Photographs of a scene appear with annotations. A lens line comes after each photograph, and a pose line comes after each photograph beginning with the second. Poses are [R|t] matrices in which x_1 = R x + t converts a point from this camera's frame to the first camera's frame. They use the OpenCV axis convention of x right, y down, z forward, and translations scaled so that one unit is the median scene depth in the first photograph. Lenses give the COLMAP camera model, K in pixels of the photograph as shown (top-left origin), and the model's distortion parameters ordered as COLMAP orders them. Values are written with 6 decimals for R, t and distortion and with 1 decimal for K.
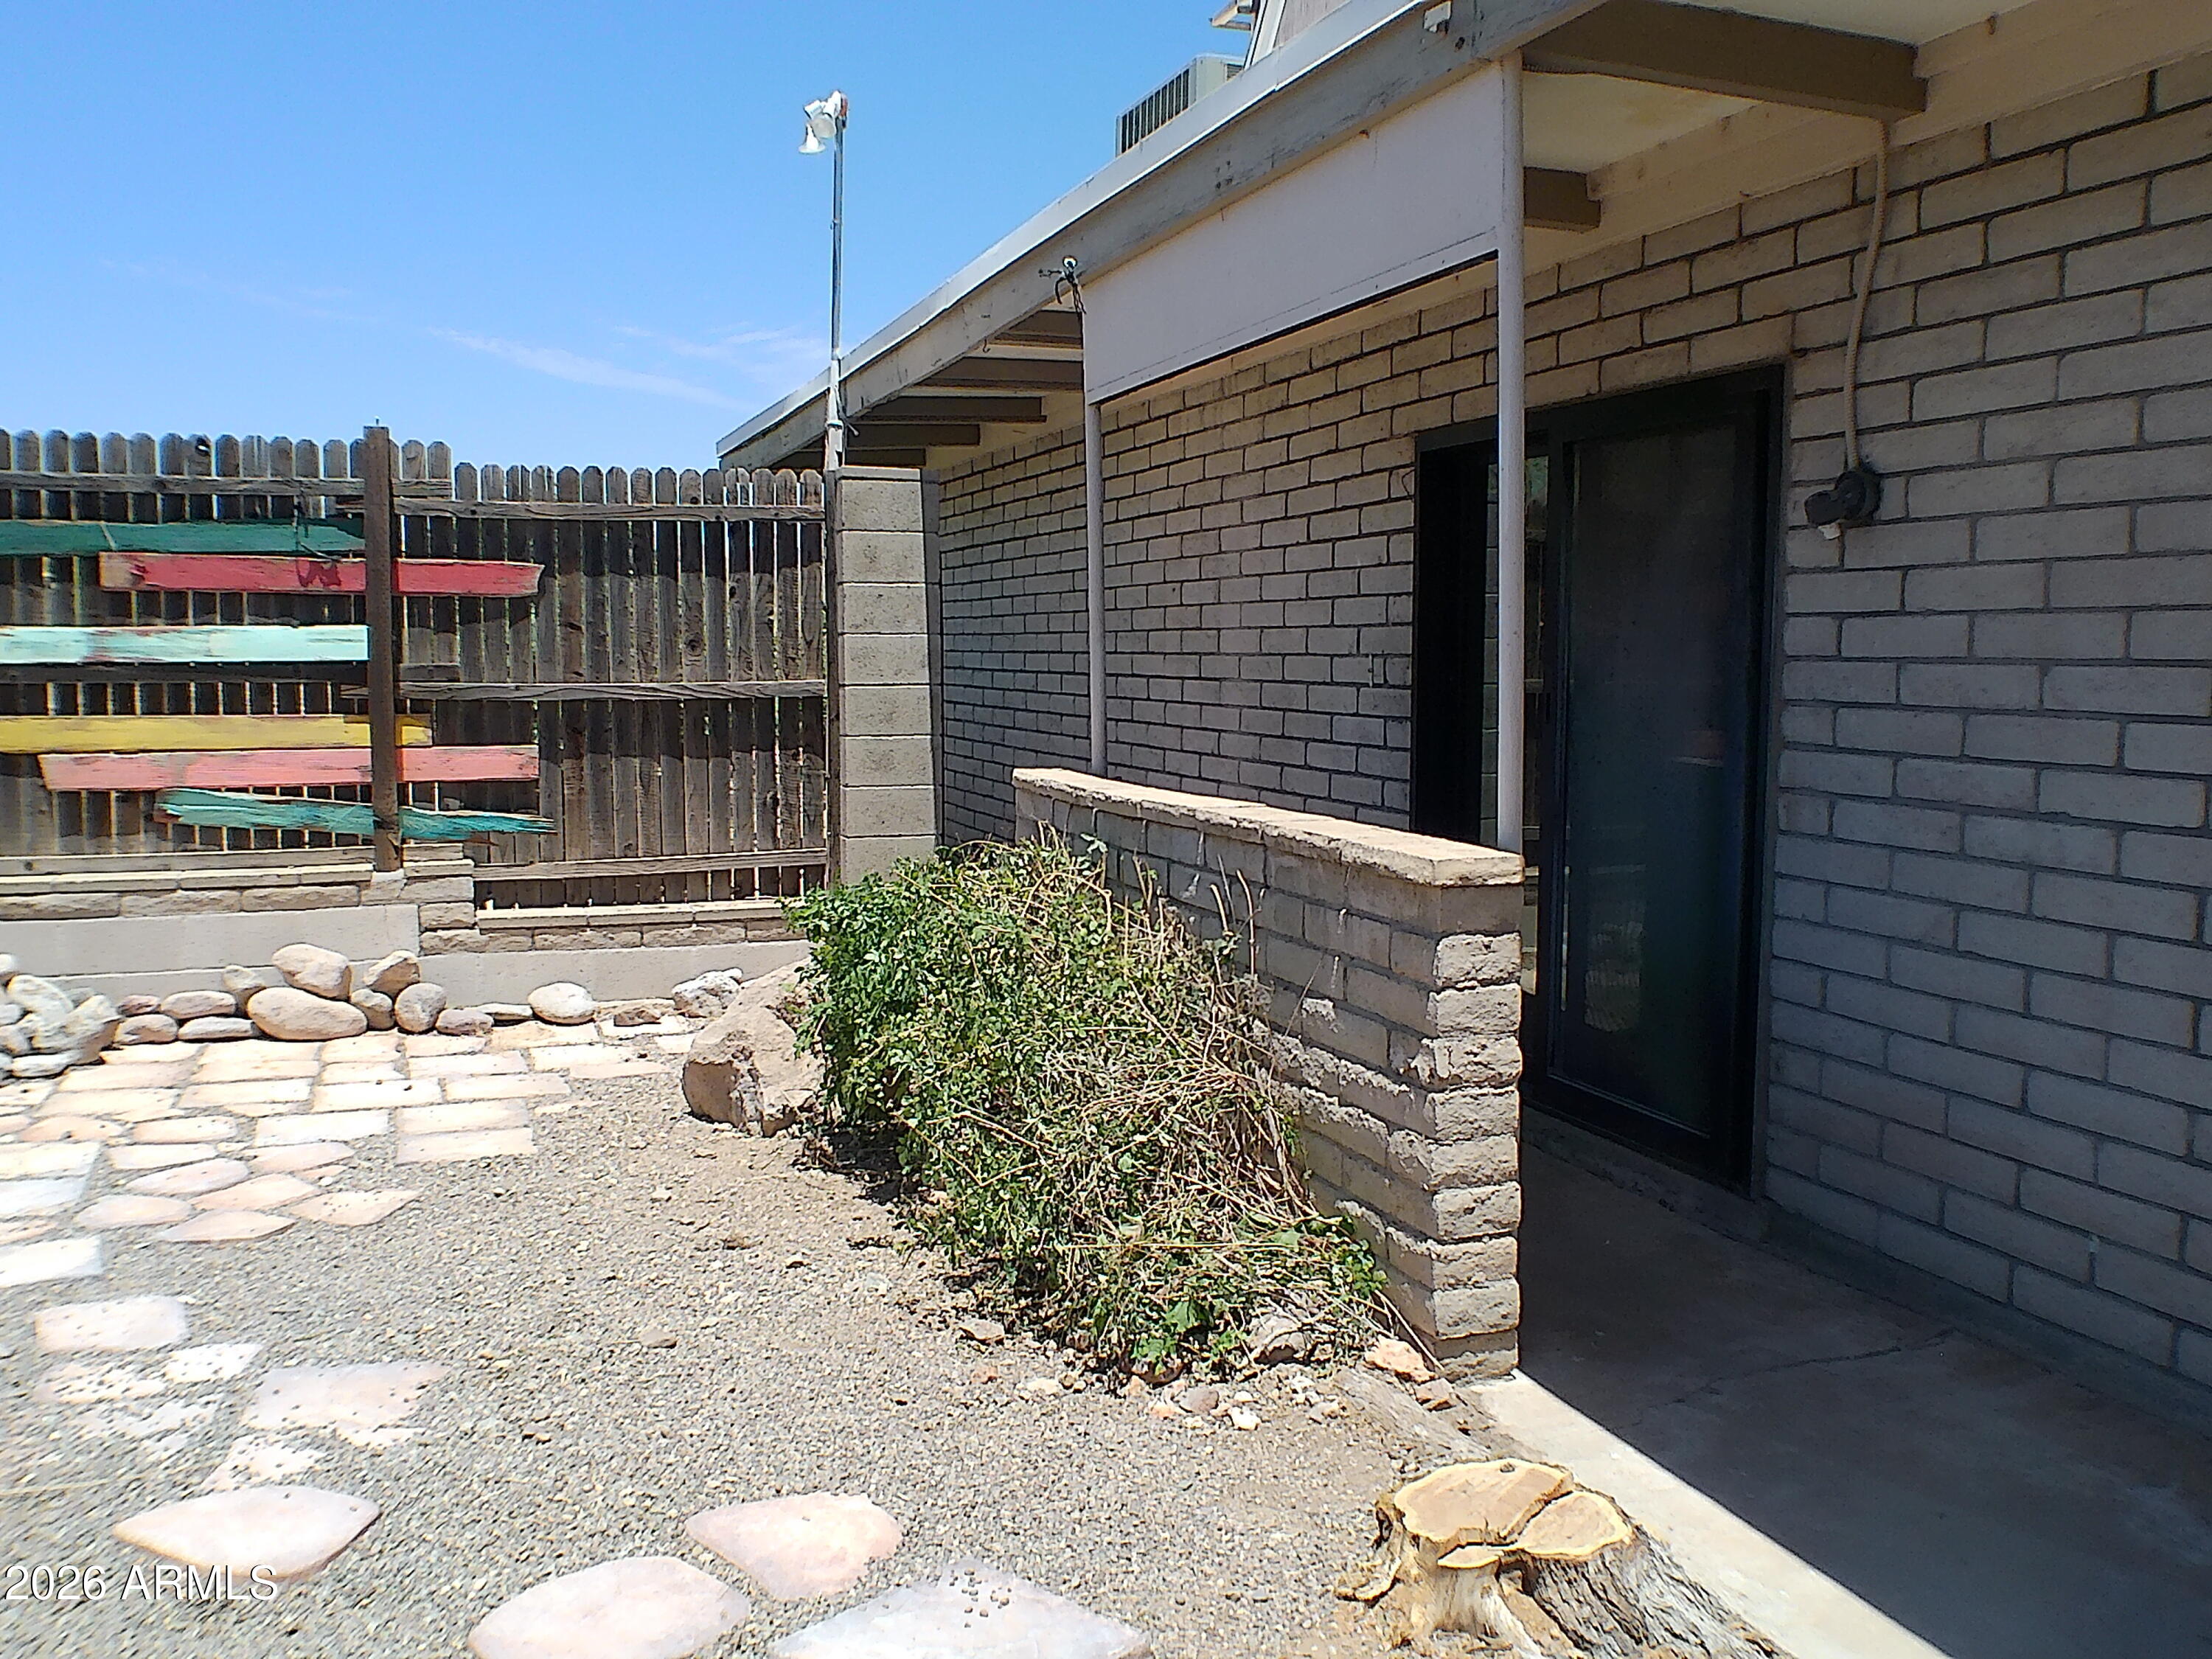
lens RADIAL K [[1920.3, 0, 1107.5], [0, 1920.3, 827.9], [0, 0, 1]] dist [-0.032312, -0.003787]
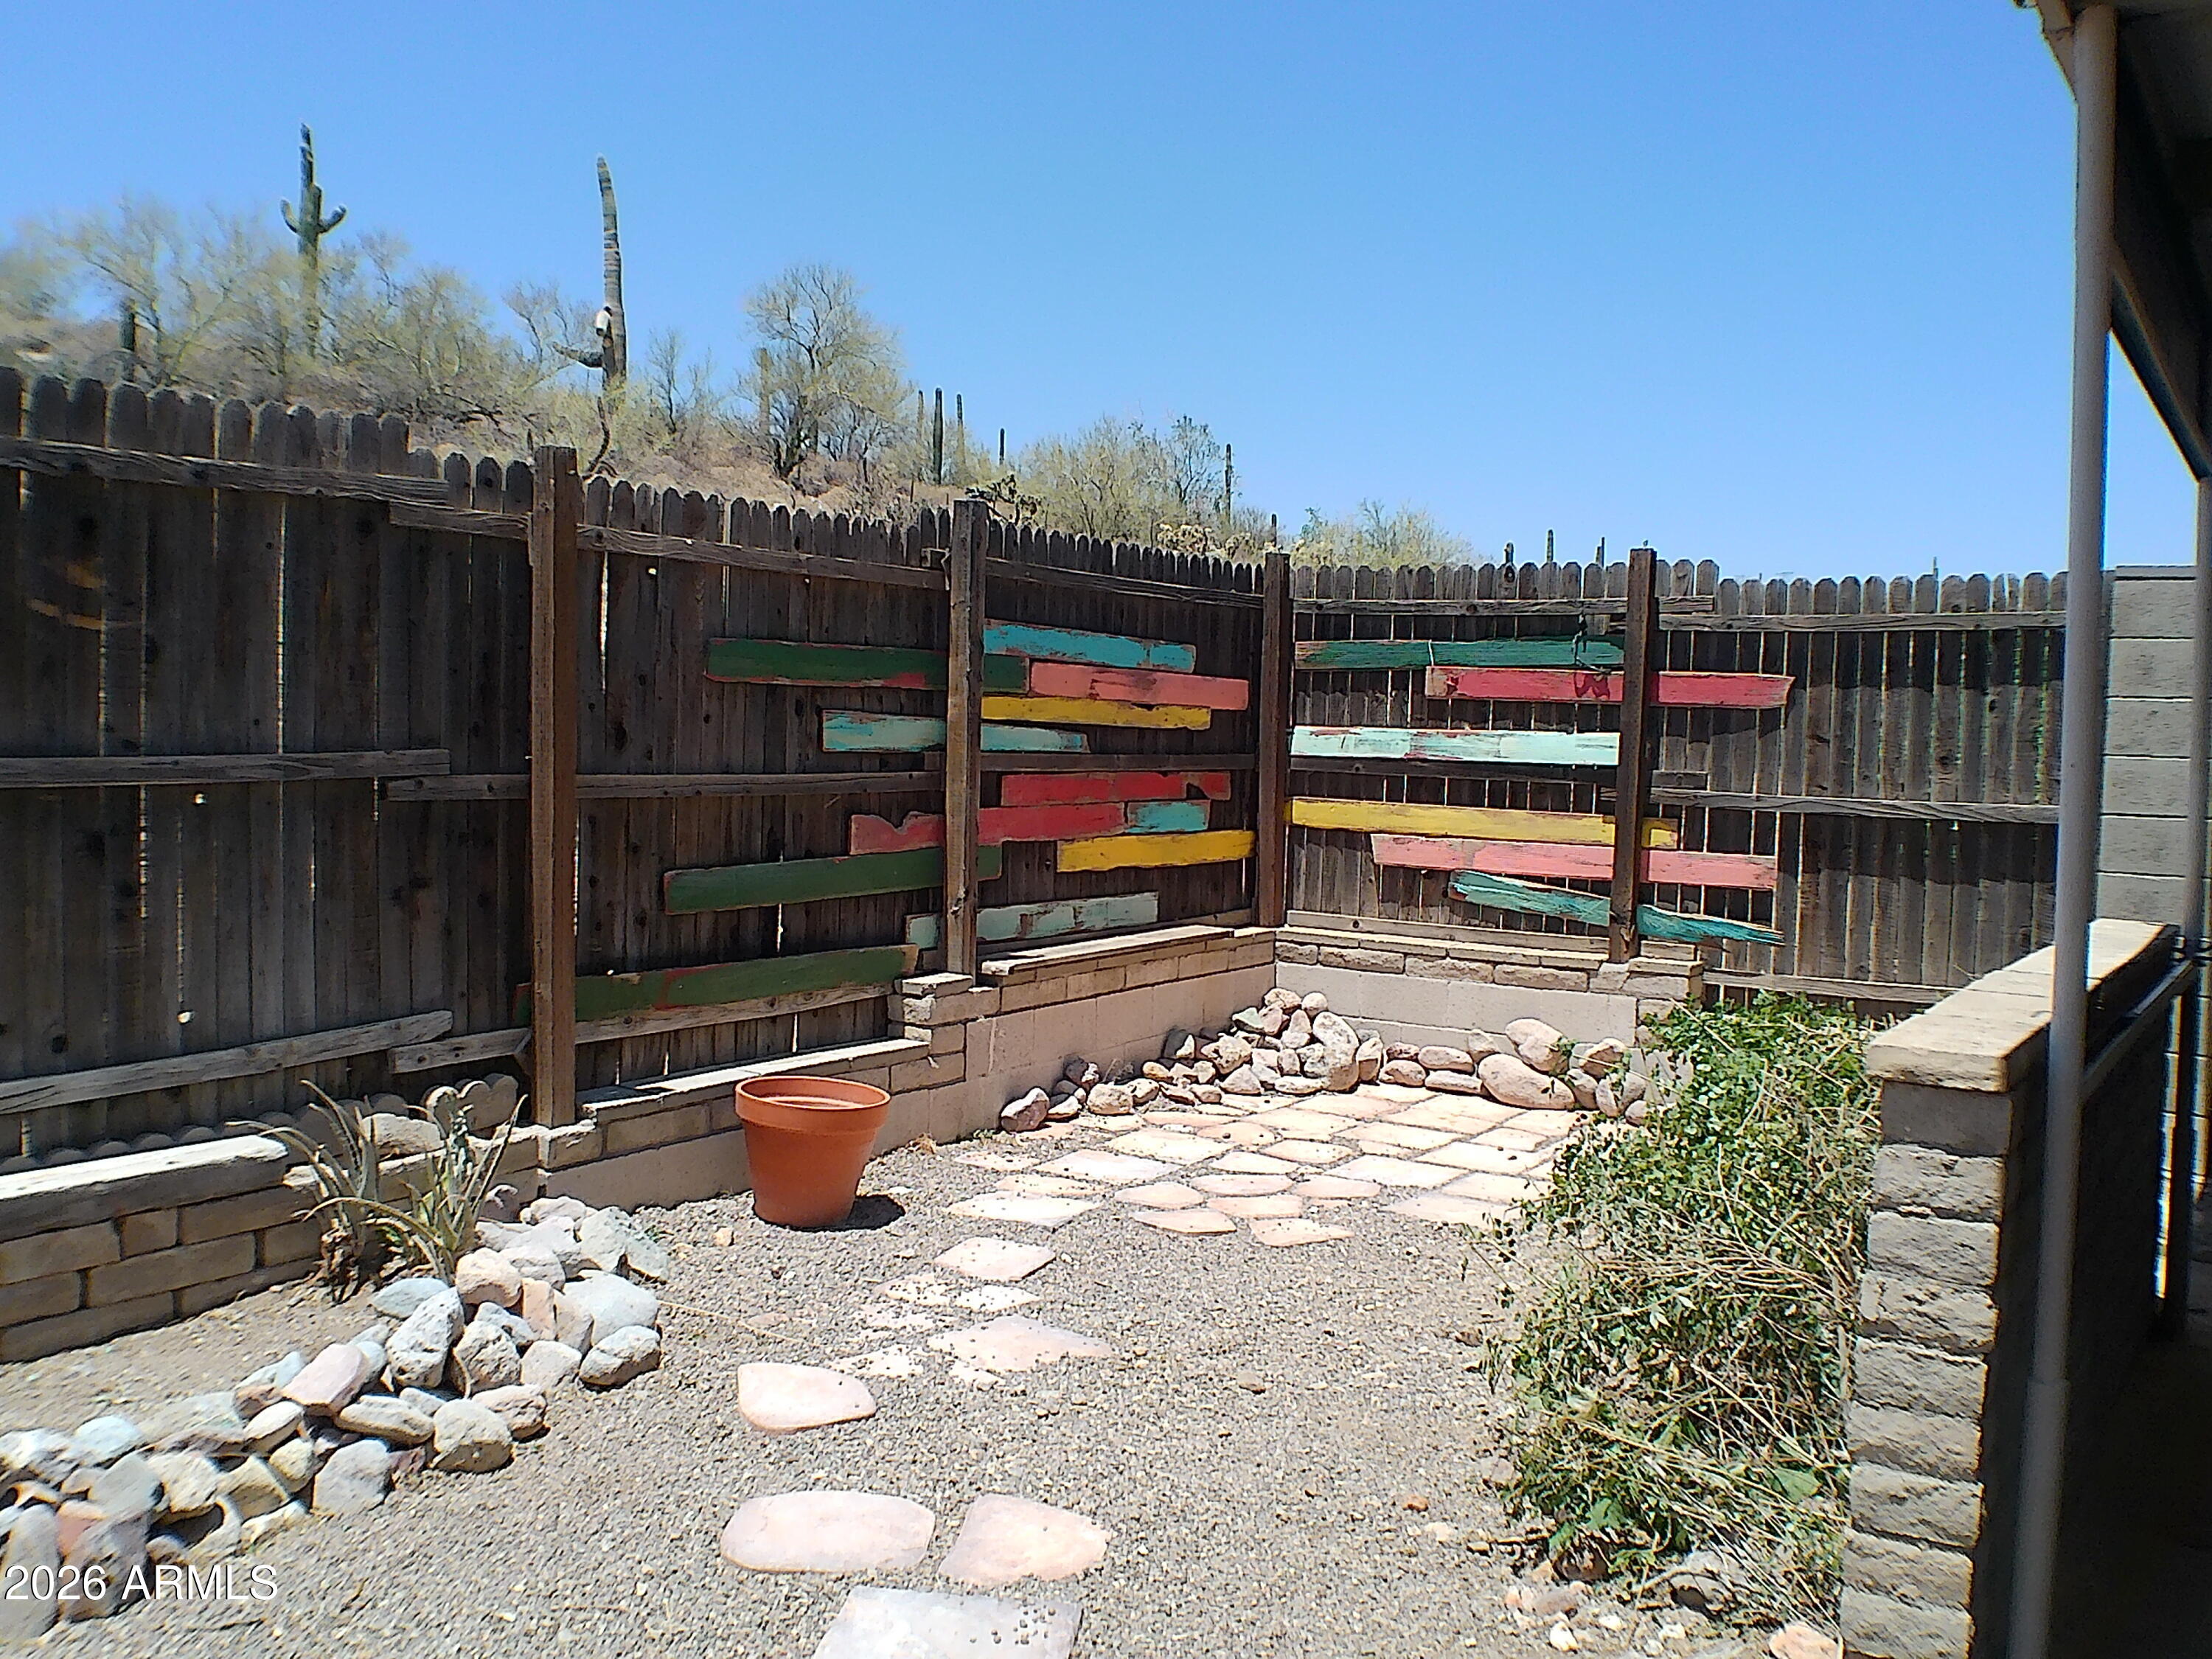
lens RADIAL K [[1920.3, 0, 1165.6], [0, 1920.3, 852.5], [0, 0, 1]] dist [-0.032312, -0.003787]
pose [[0.620614, 0.067055, -0.781244, 0.300459], [-0.102138, 0.994761, 0.004244, -0.017796], [0.777435, 0.077161, 0.624212, 0.134044]]
